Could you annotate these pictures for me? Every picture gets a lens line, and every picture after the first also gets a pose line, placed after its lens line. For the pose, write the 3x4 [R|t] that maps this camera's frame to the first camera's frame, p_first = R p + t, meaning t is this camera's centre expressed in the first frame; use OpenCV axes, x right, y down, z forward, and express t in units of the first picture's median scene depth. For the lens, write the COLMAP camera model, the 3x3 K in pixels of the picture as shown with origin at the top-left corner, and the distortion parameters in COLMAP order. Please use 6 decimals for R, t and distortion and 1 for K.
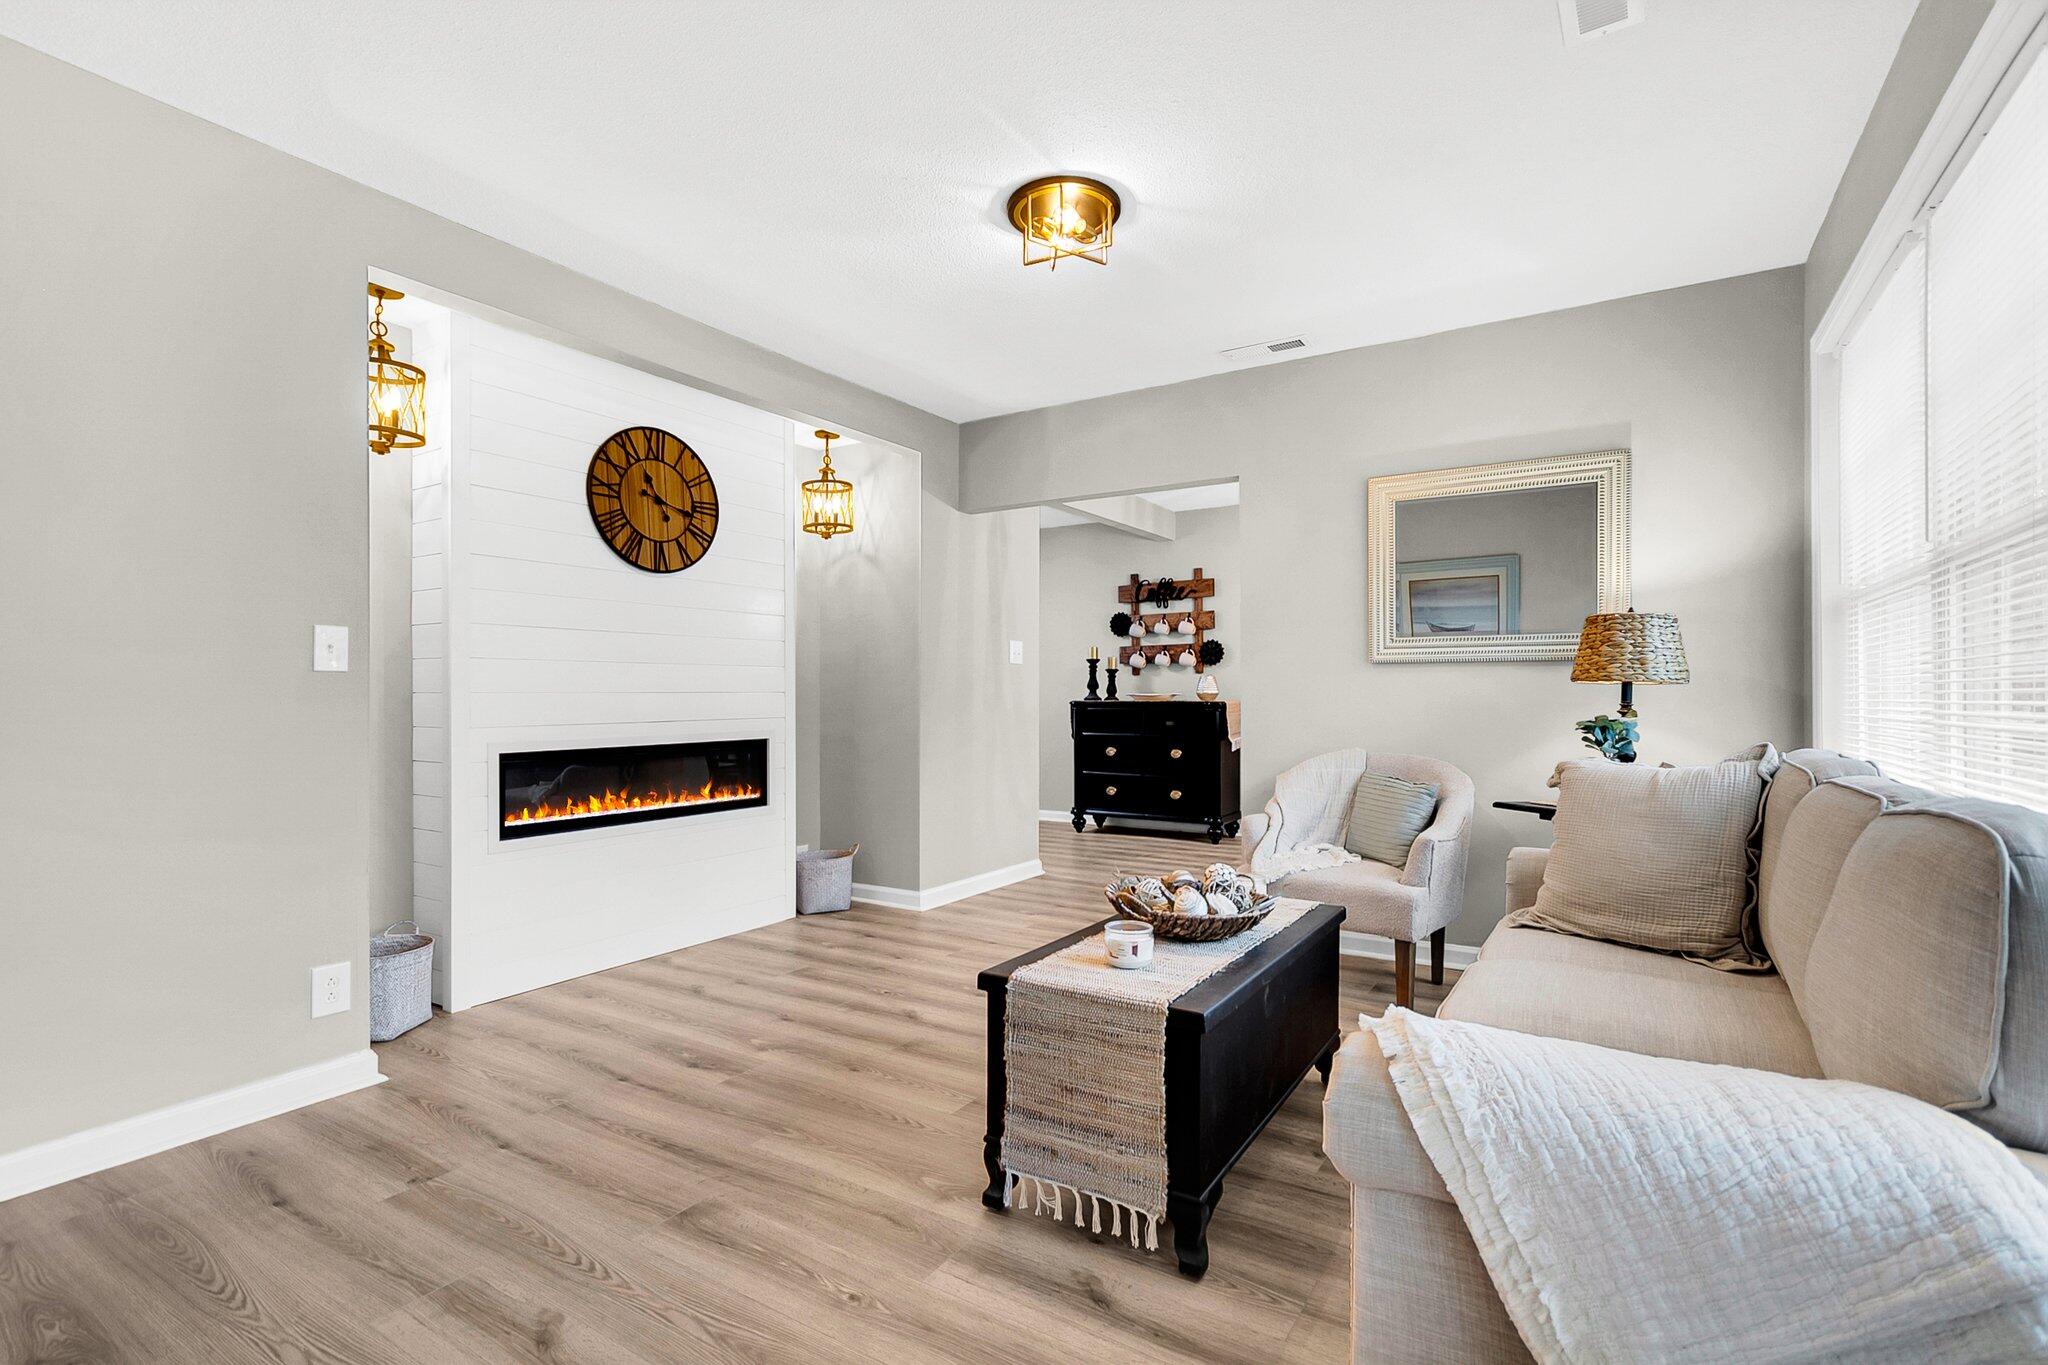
lens RADIAL K [[946.4, 0, 1014.3], [0, 946.4, 698.3], [0, 0, 1]] dist [-0.001965, 0.000681]
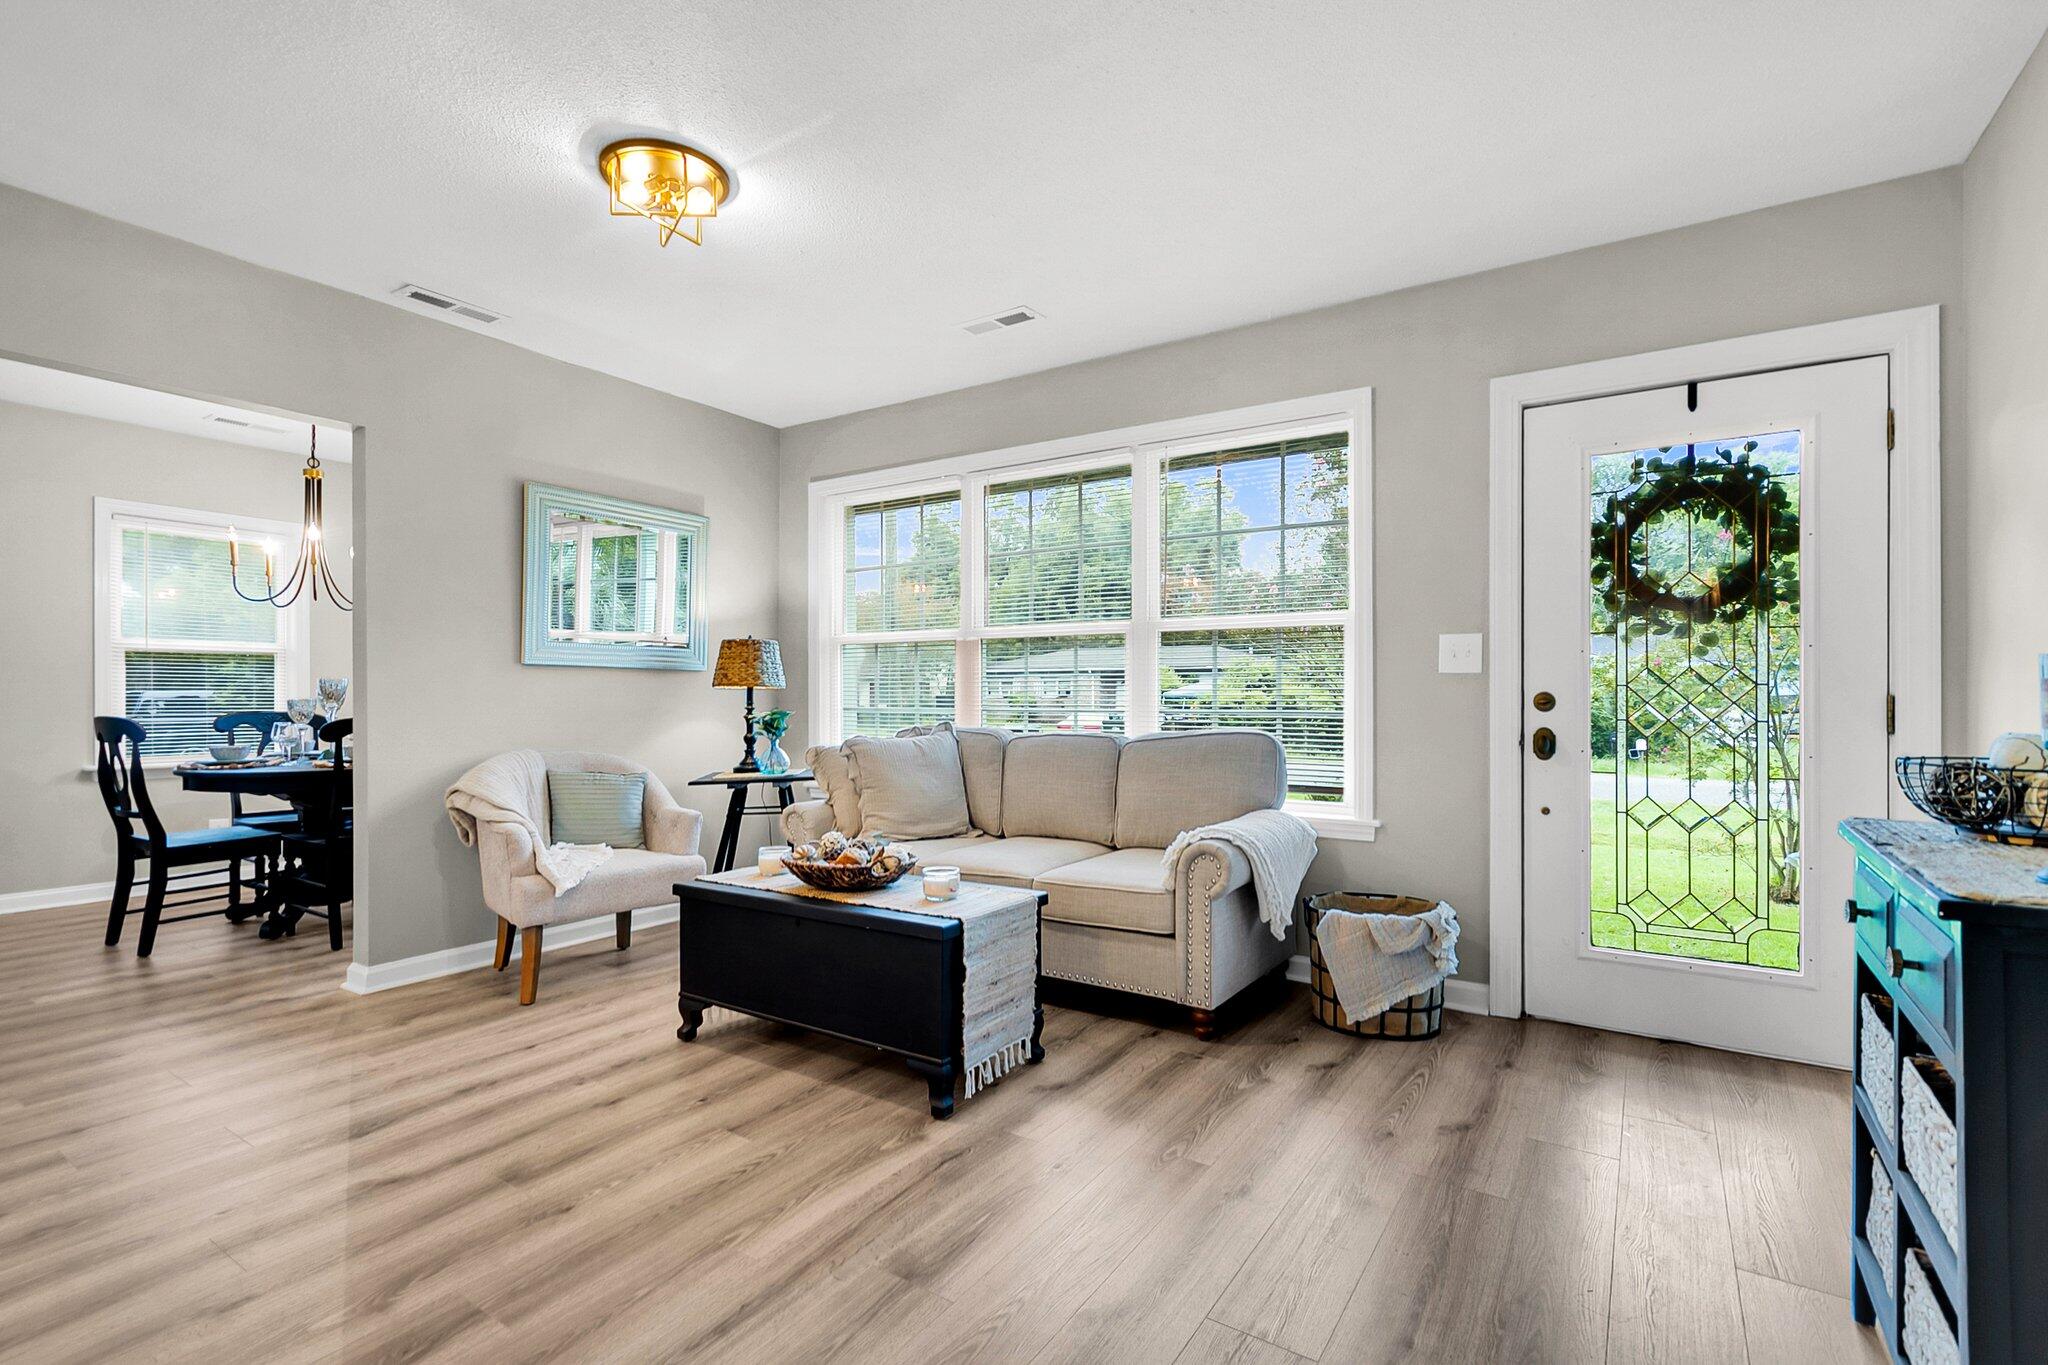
lens RADIAL K [[946.4, 0, 1056.2], [0, 946.4, 691.3], [0, 0, 1]] dist [-0.001965, 0.000681]
pose [[-0.009464, 0.008742, 0.999917, -0.923692], [-0.001791, 0.999960, -0.008760, 0.001373], [-0.999954, -0.001874, -0.009448, 0.646566]]
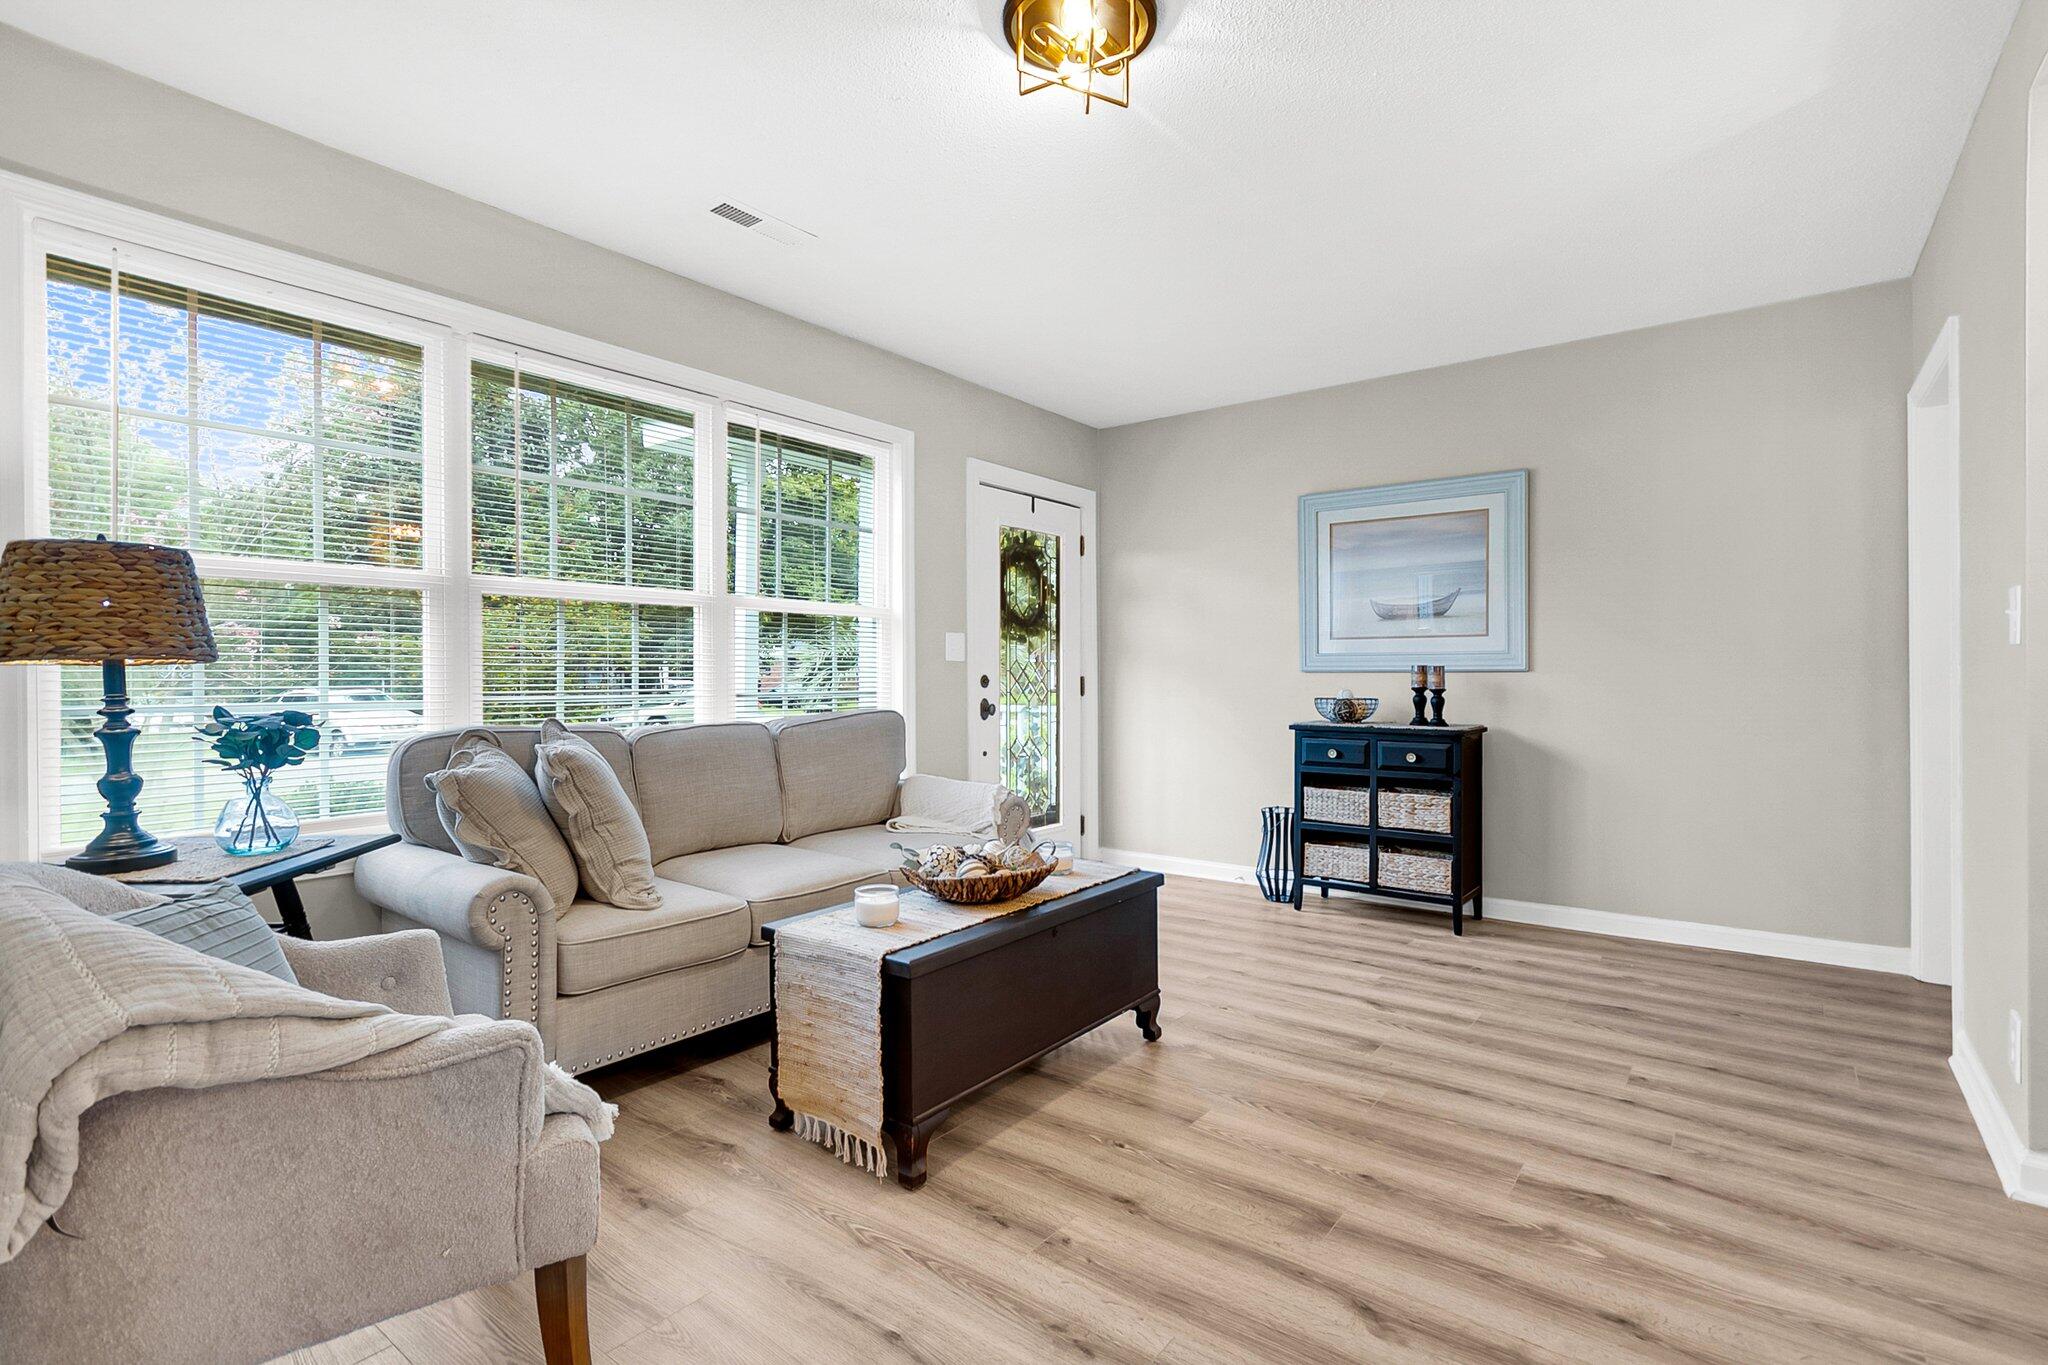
lens RADIAL K [[946.4, 0, 1033.9], [0, 946.4, 674.3], [0, 0, 1]] dist [-0.001965, 0.000681]
pose [[-0.997025, 0.004917, 0.076927, 0.034181], [0.004654, 0.999983, -0.003587, -0.003925], [-0.076943, -0.003219, -0.997030, 1.812071]]
